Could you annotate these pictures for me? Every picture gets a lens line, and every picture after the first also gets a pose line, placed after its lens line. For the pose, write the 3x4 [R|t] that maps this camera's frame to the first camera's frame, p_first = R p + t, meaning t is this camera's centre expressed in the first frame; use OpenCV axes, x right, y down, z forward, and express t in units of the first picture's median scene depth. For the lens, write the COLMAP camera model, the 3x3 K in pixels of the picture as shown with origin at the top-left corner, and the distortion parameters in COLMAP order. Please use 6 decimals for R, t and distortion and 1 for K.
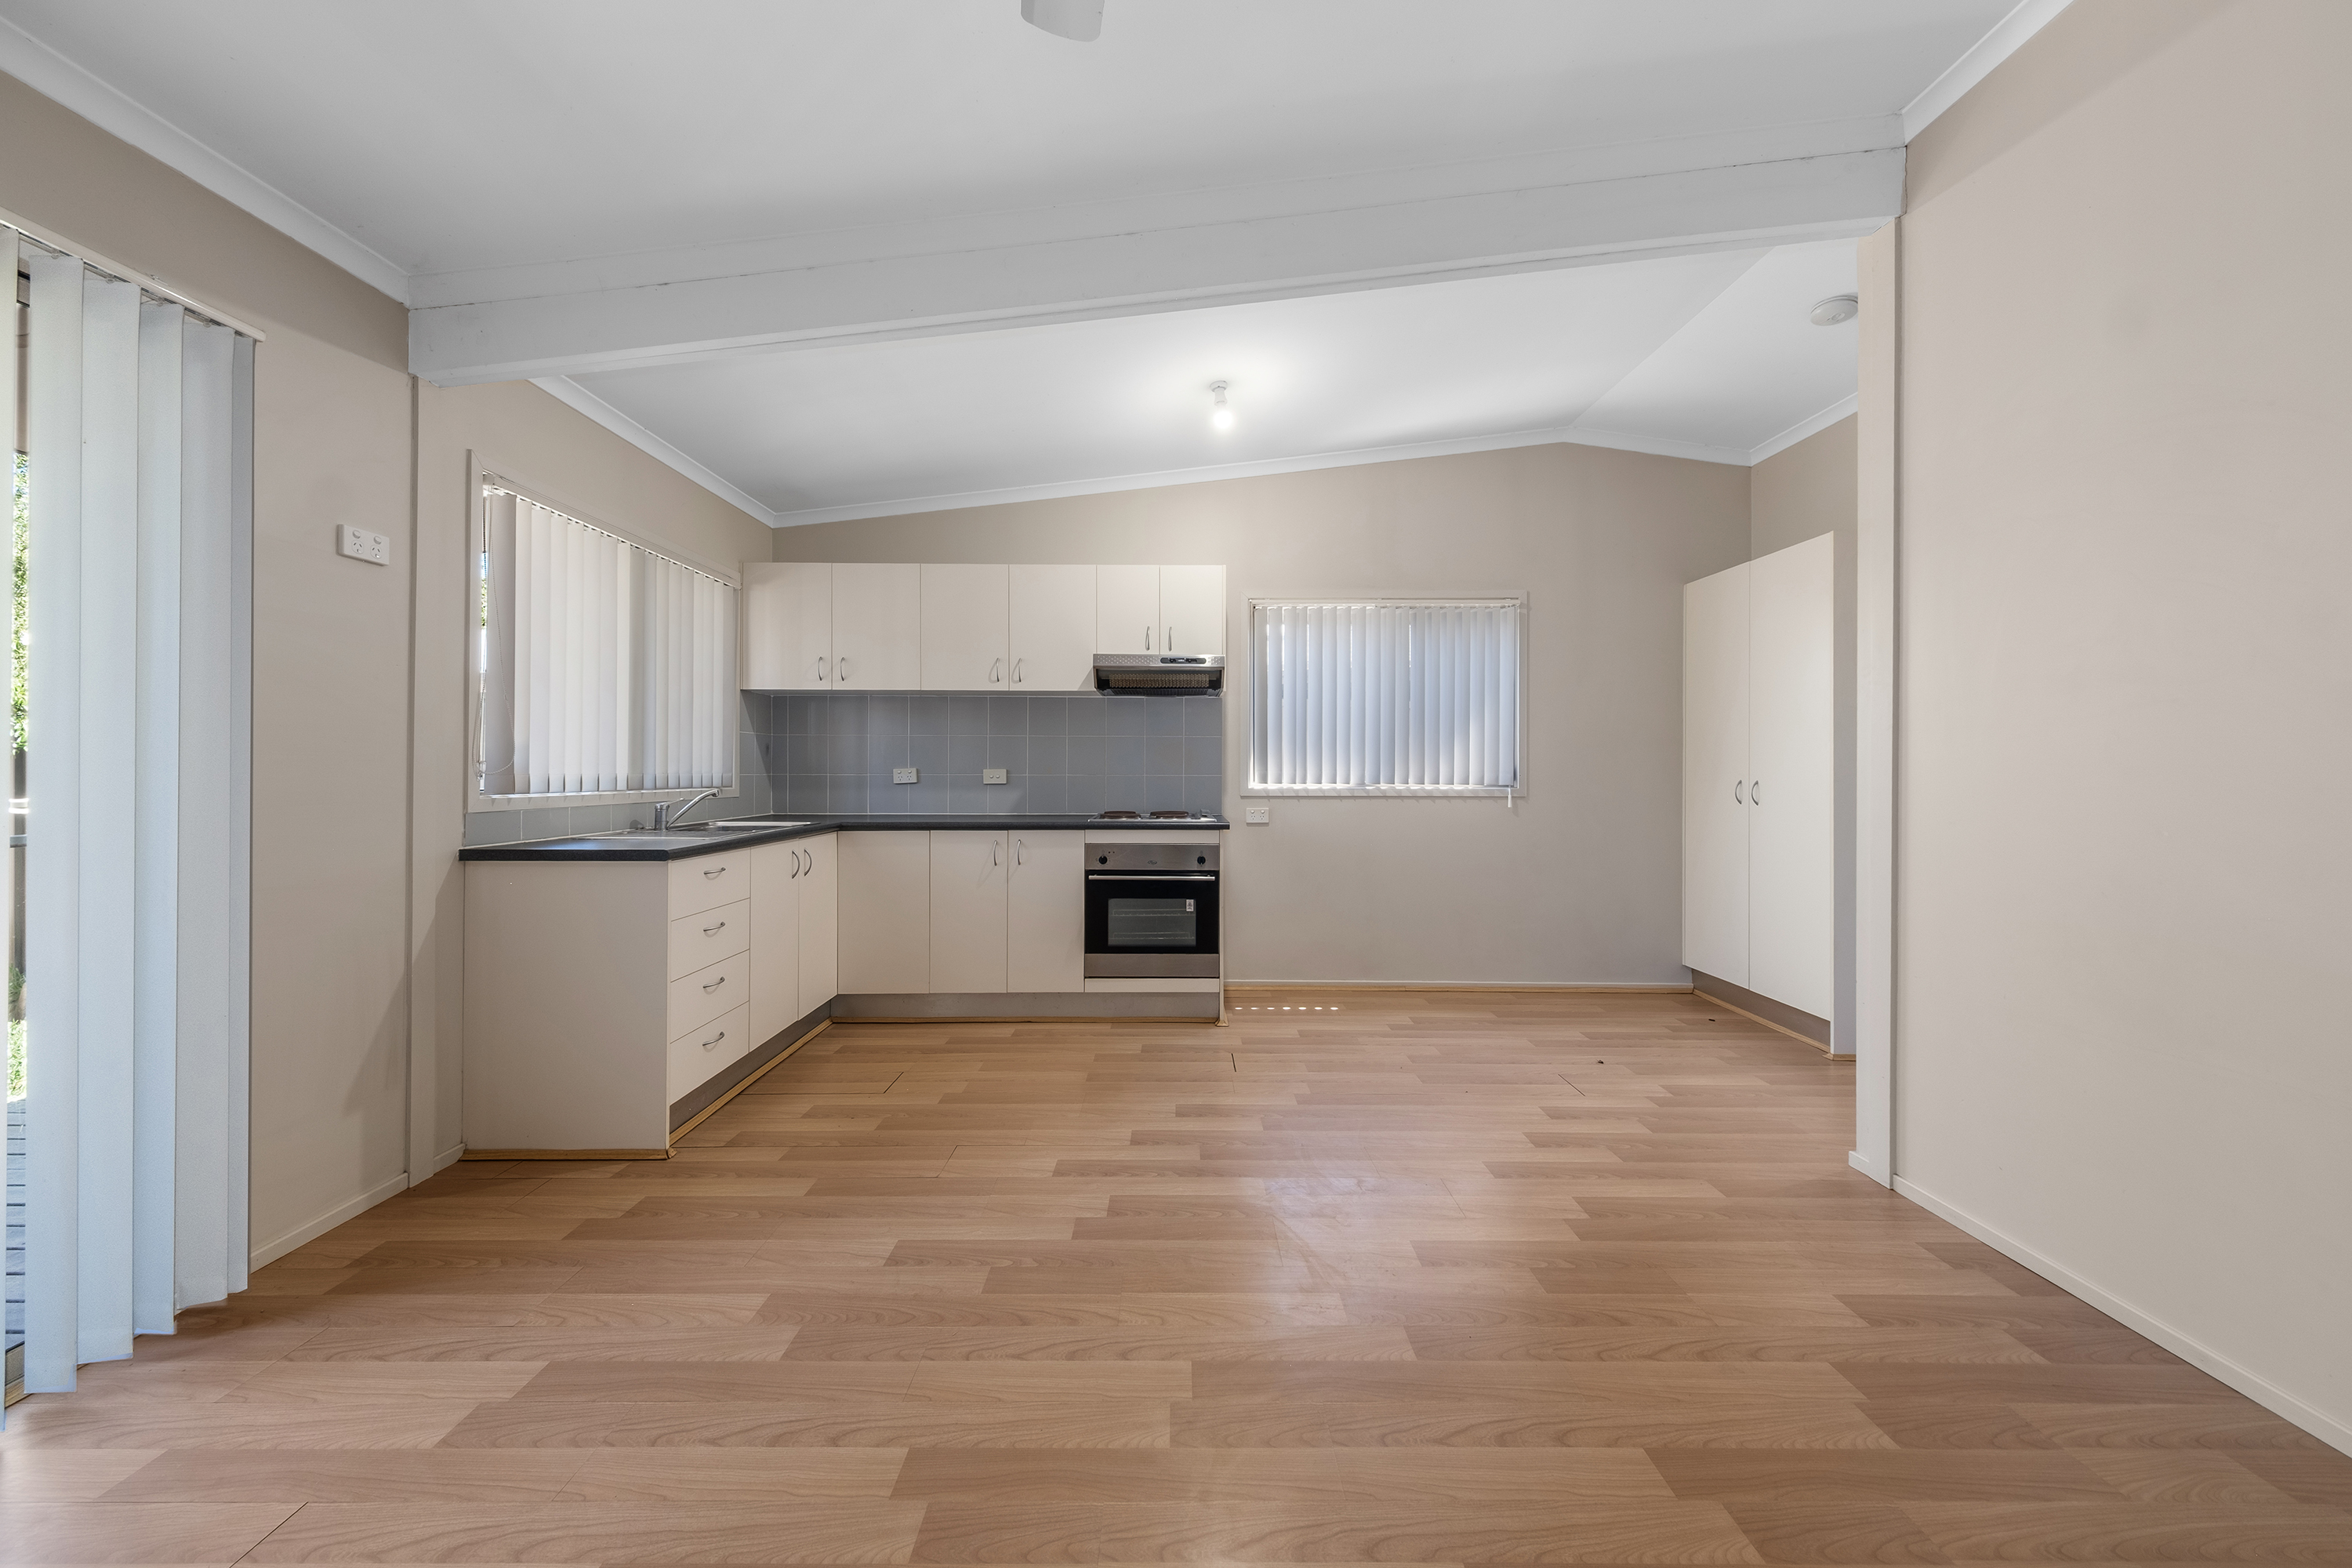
lens RADIAL K [[799.7, 0, 1181.7], [0, 799.7, 767.4], [0, 0, 1]] dist [0.004788, -0.004246]
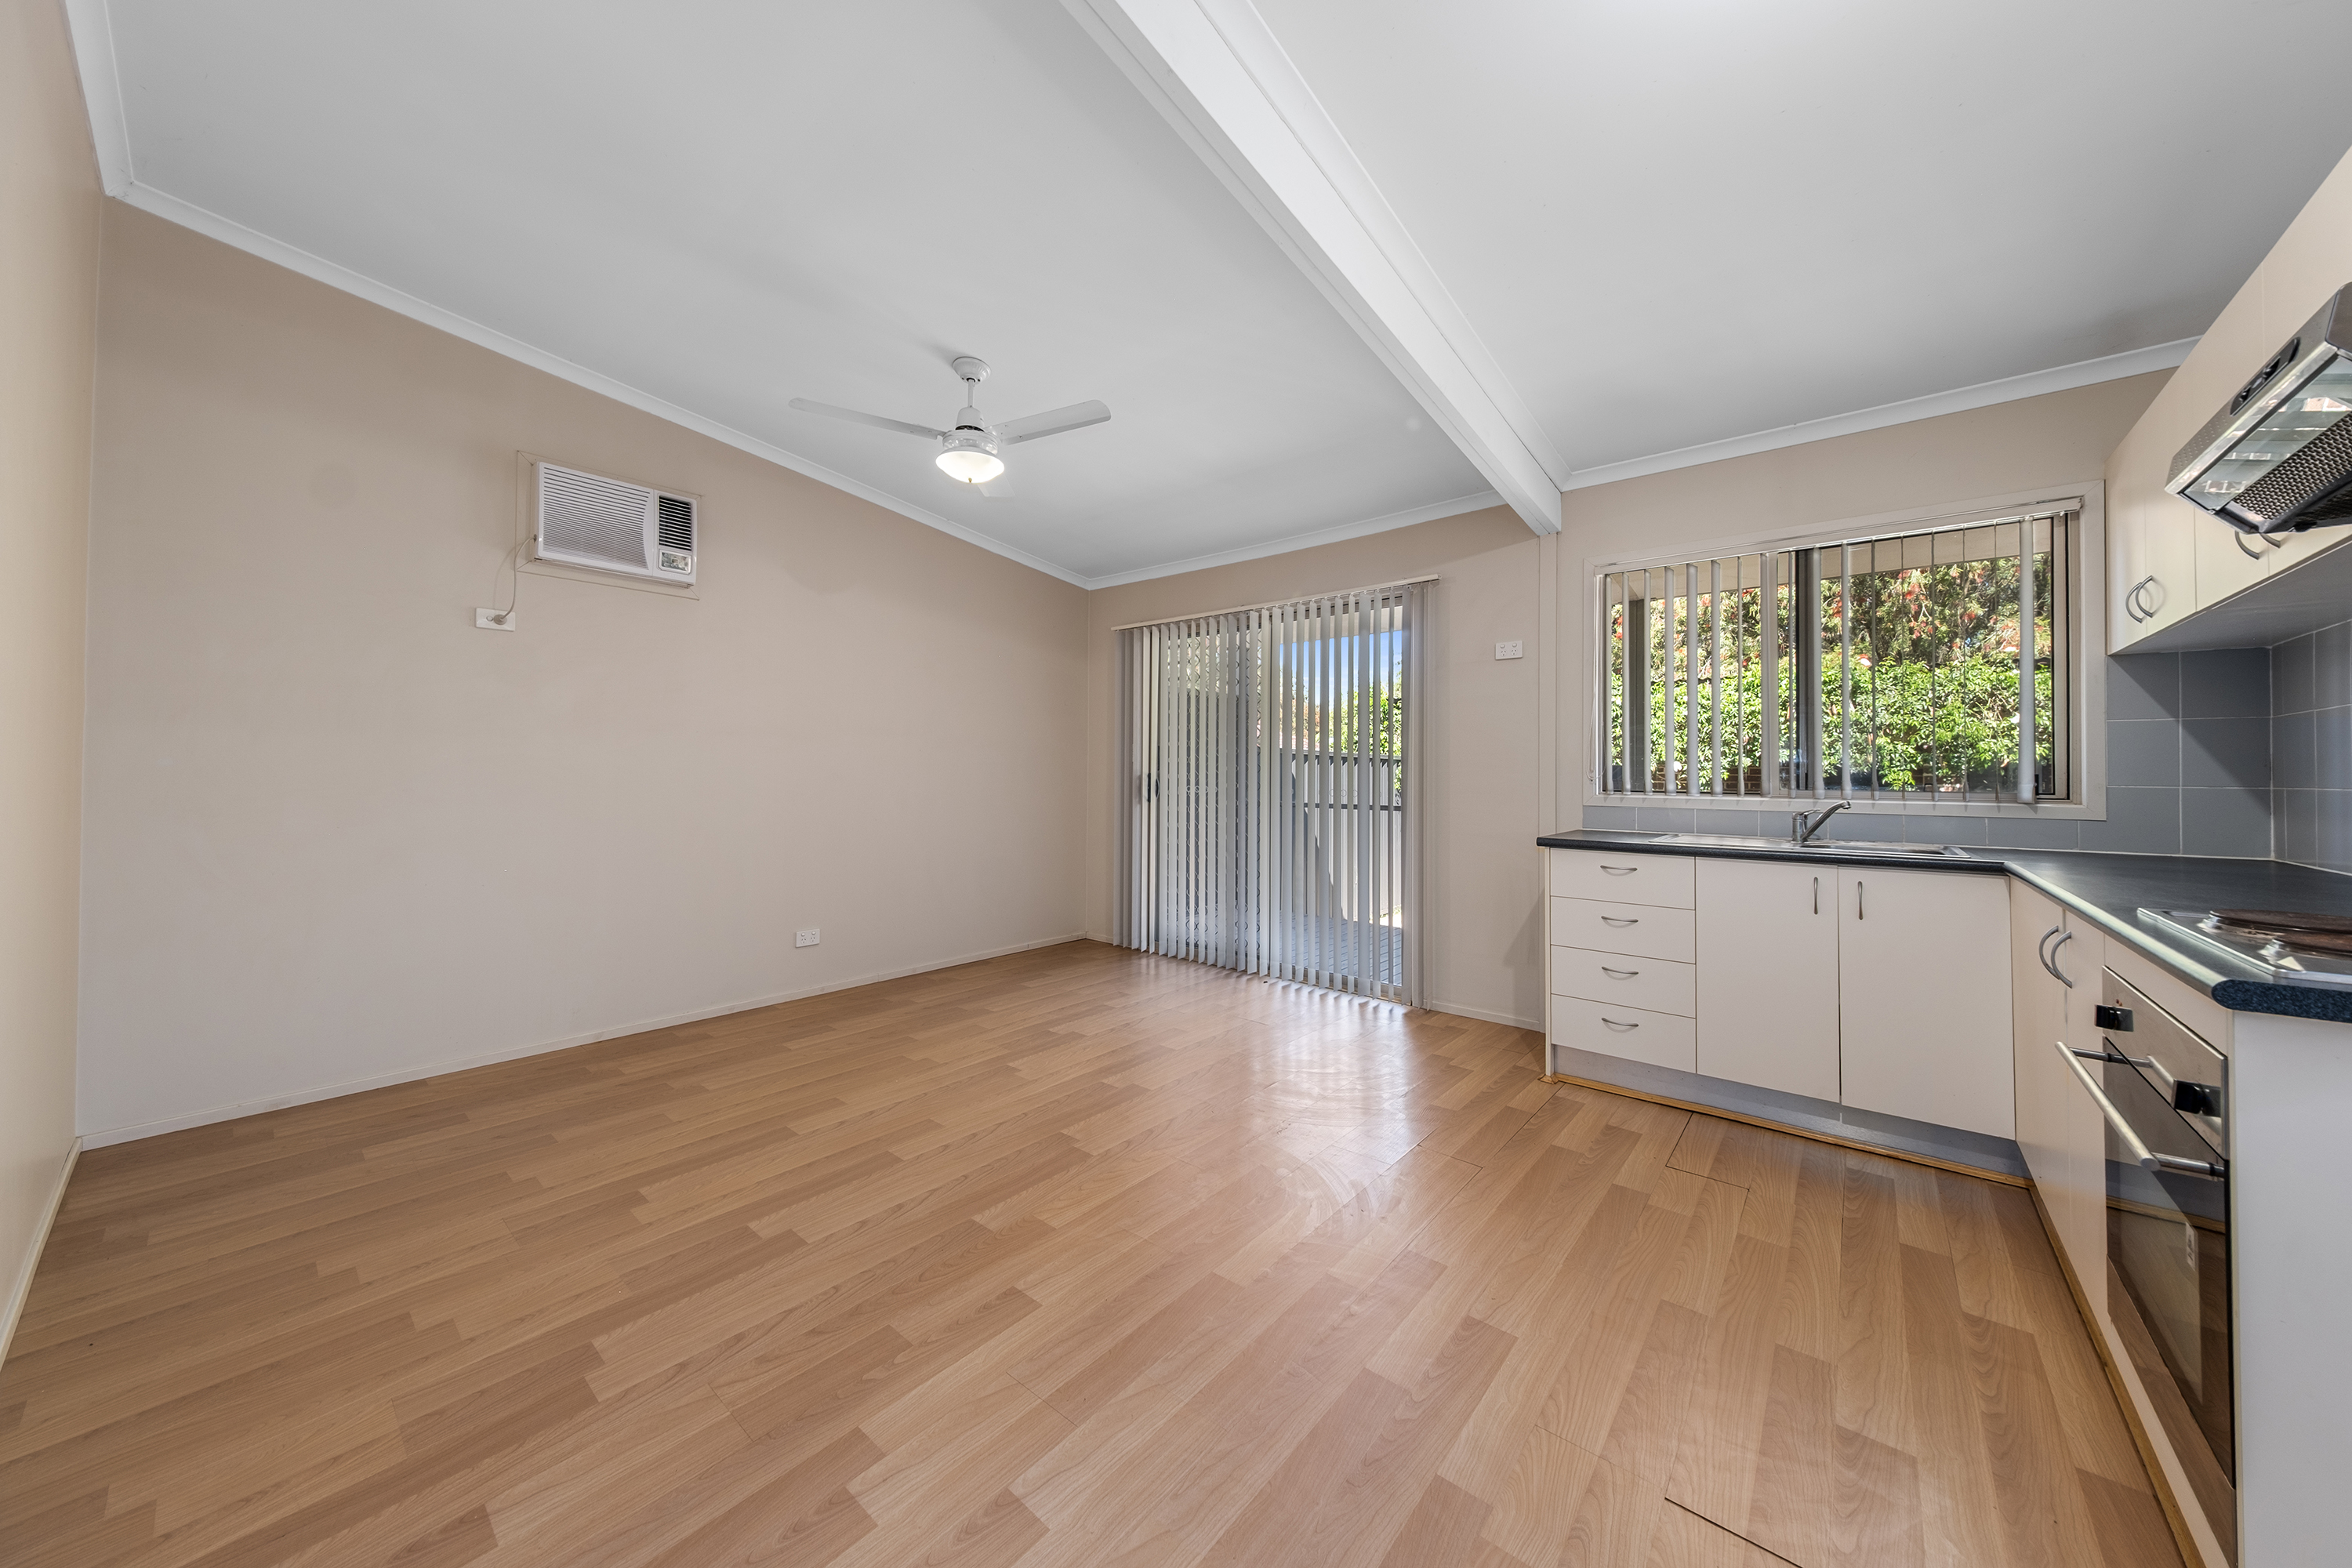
lens RADIAL K [[799.7, 0, 1181.7], [0, 799.7, 767.4], [0, 0, 1]] dist [0.004788, -0.004246]
pose [[-0.641141, -0.010796, -0.767348, 0.473167], [-0.006986, 0.999942, -0.008232, 0.002579], [0.767392, 0.000083, -0.641179, 0.915166]]
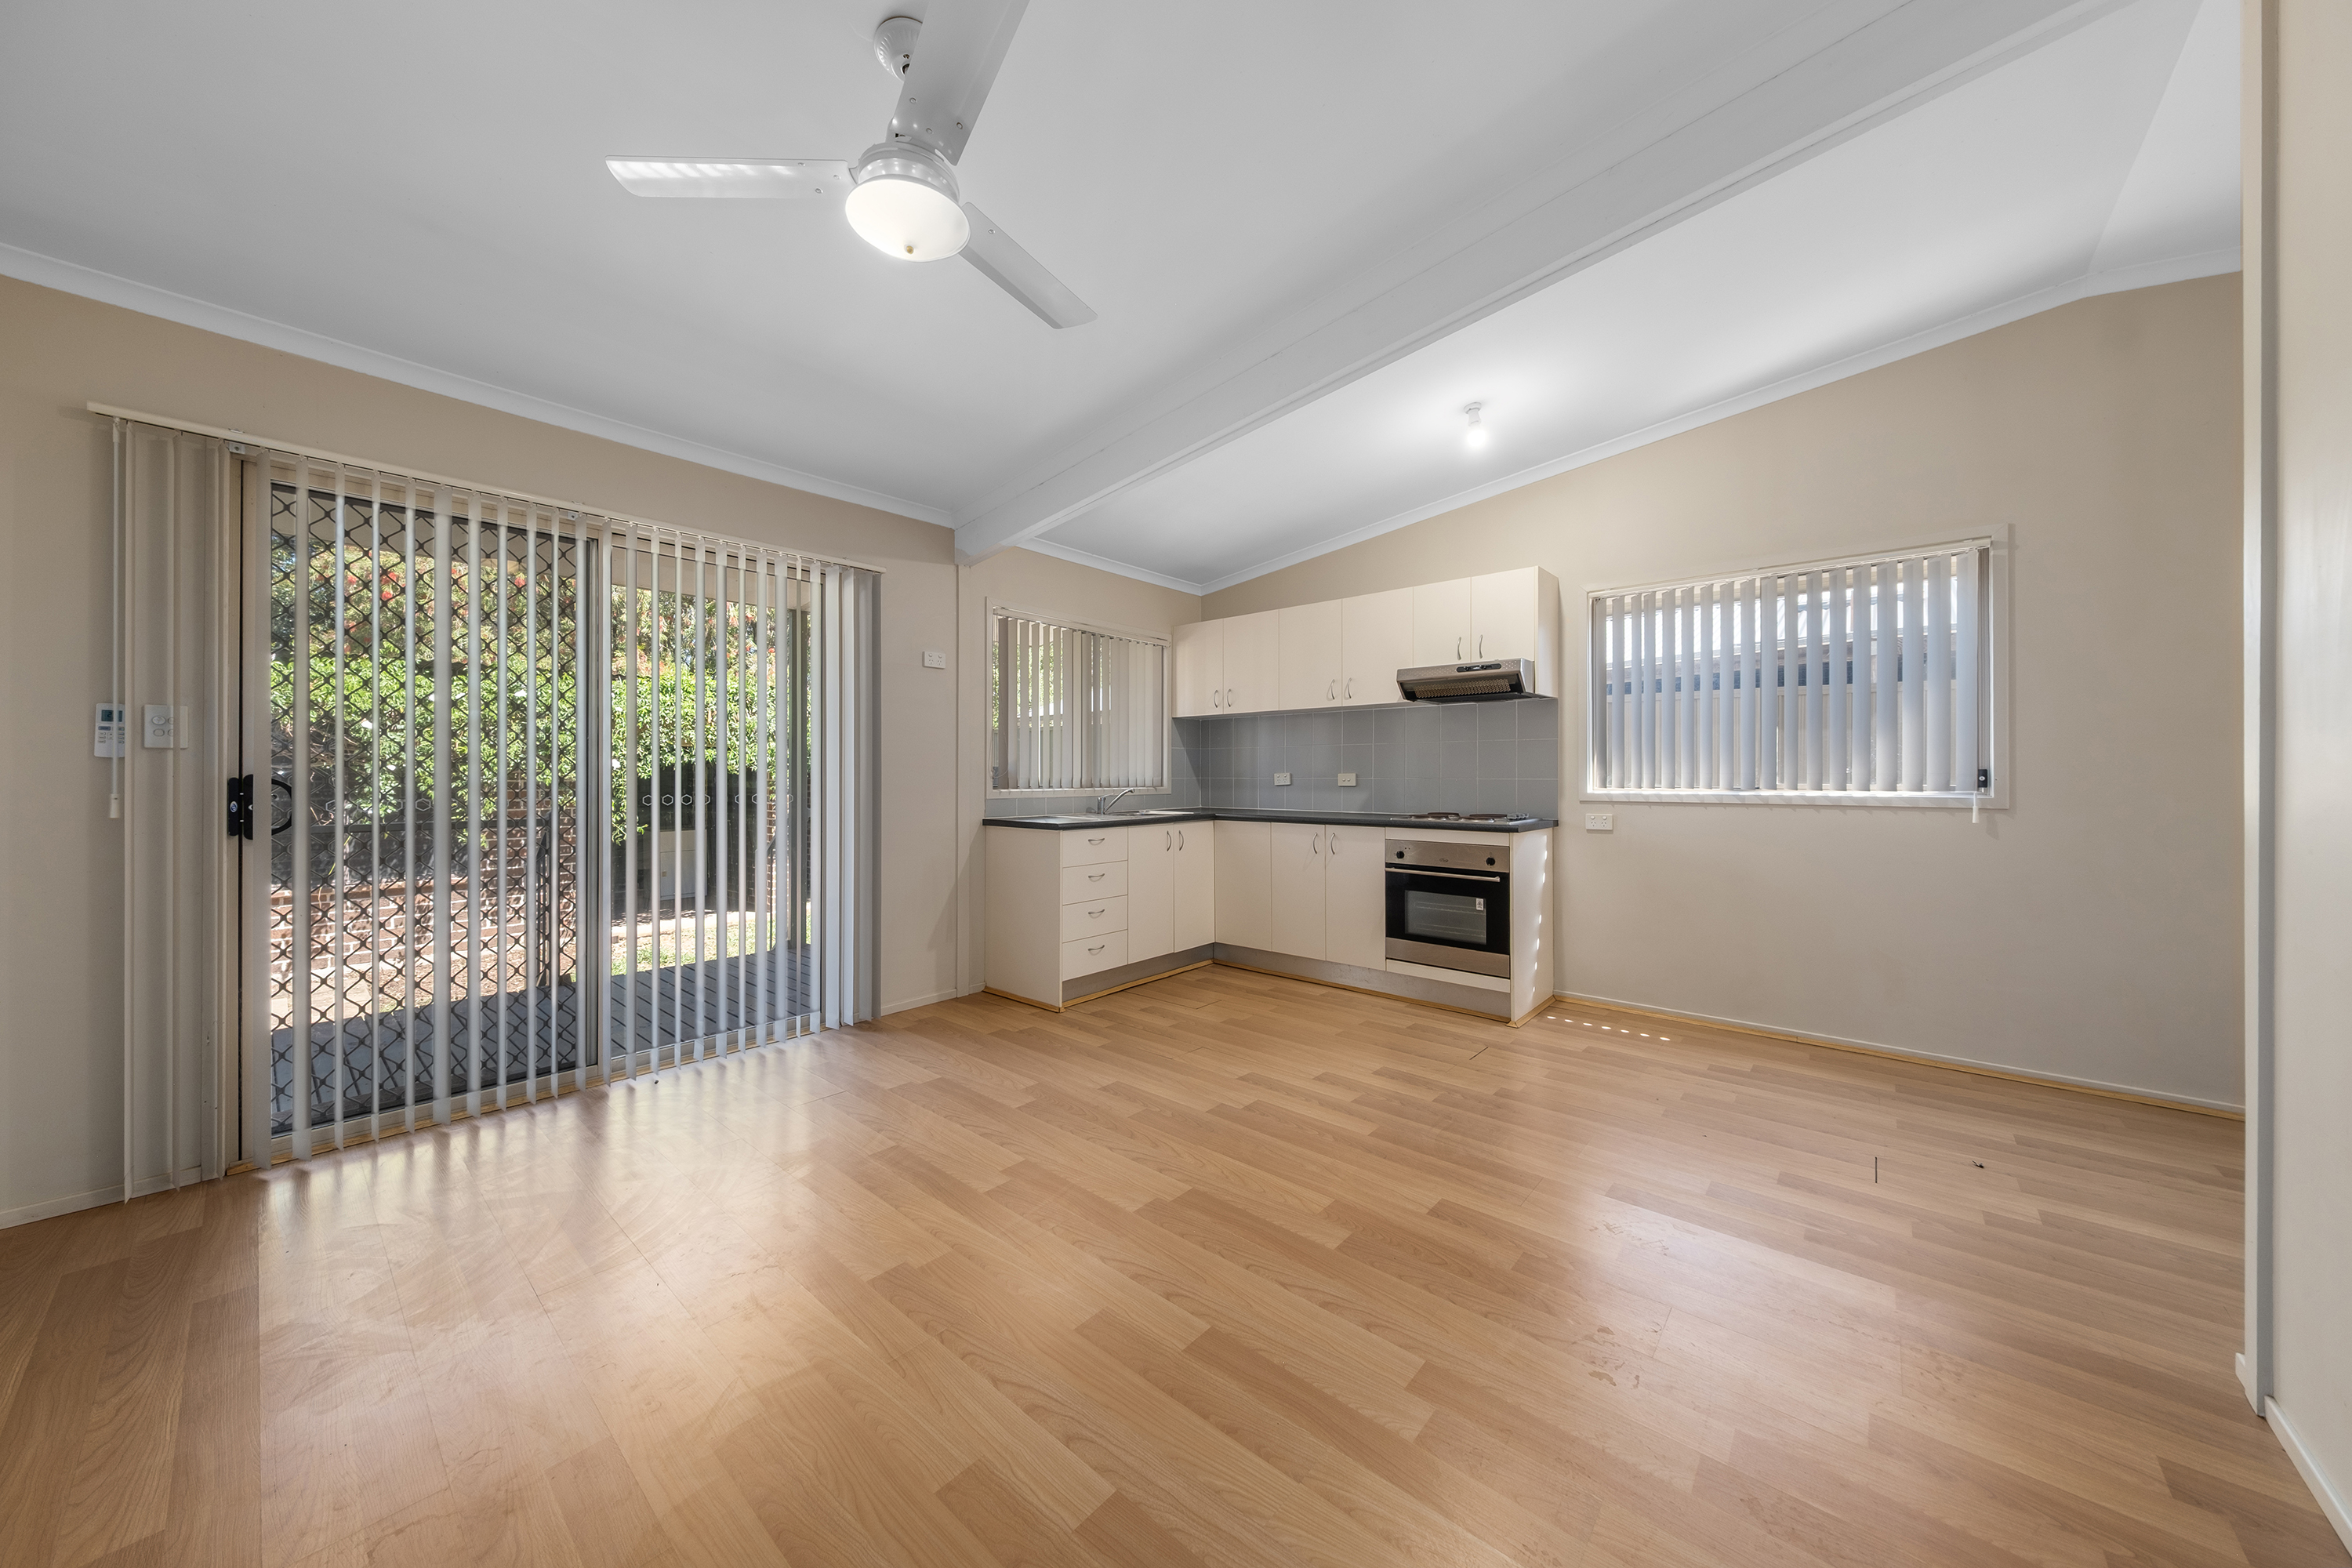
lens RADIAL K [[789.4, 0, 1174.5], [0, 789.4, 771.6], [0, 0, 1]] dist [0.000972, -0.003835]
pose [[0.748032, -0.006066, -0.663635, 0.399877], [0.004371, 0.999982, -0.004213, 0.003408], [0.663648, 0.000251, 0.748045, -0.030350]]
